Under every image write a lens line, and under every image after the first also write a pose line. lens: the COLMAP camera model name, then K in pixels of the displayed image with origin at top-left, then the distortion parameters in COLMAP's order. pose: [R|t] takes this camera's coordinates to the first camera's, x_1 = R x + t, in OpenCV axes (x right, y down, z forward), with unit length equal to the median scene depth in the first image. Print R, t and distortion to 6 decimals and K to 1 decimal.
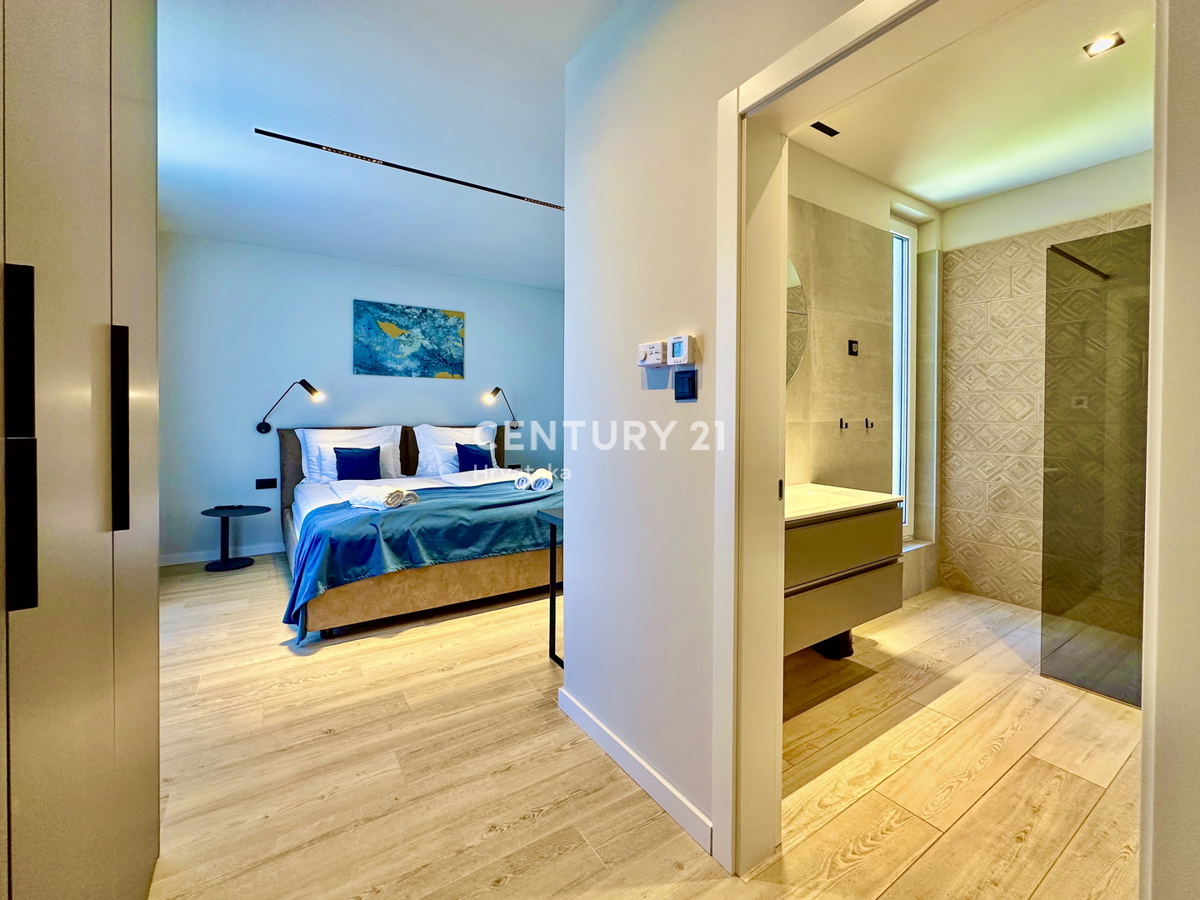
lens RADIAL K [[494.8, 0, 576.0], [0, 494.8, 420.2], [0, 0, 1]] dist [-0.000873, 0.000926]
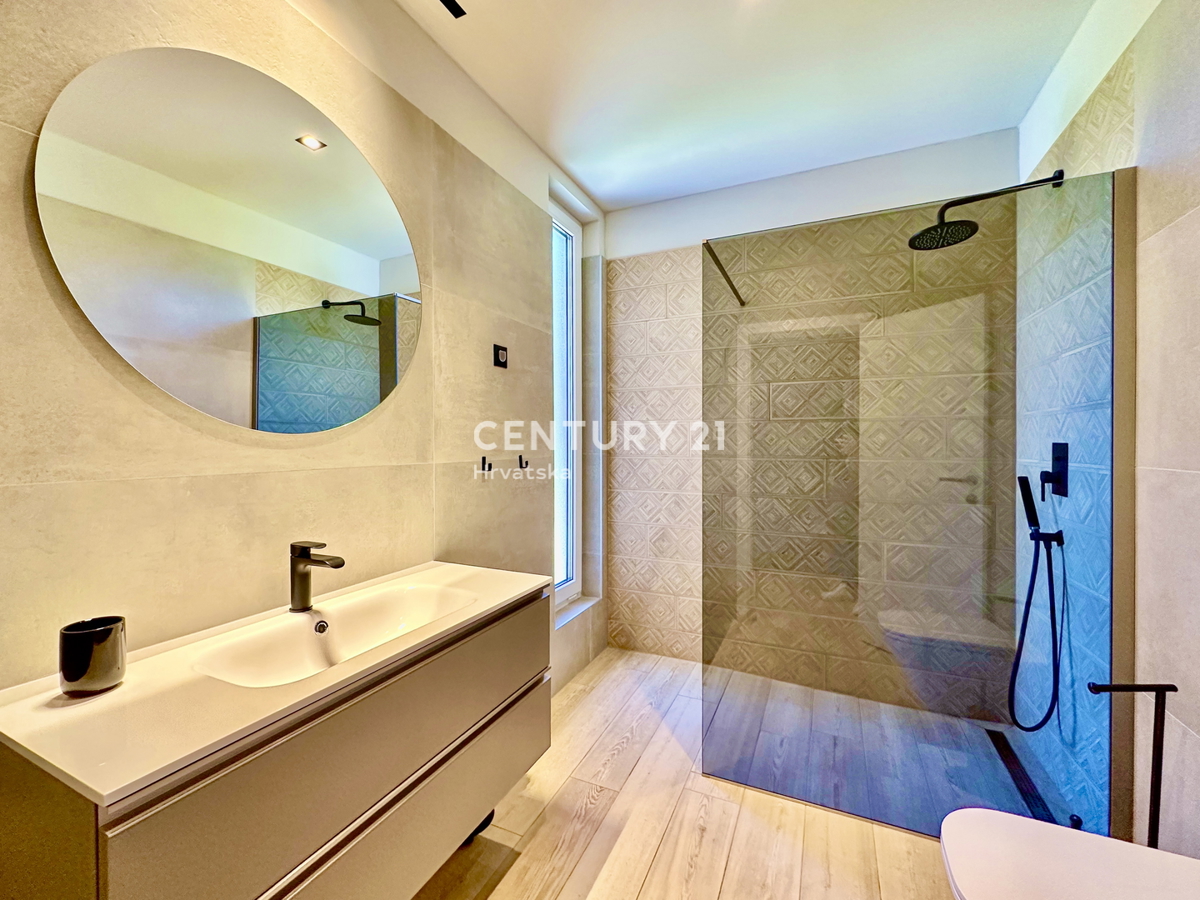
lens RADIAL K [[494.8, 0, 600.0], [0, 494.8, 450.9], [0, 0, 1]] dist [-0.000873, 0.000926]
pose [[0.827031, -0.014463, 0.561971, 0.271623], [0.011613, 0.999895, 0.008643, -0.014987], [-0.562037, -0.000622, 0.827112, 0.326182]]
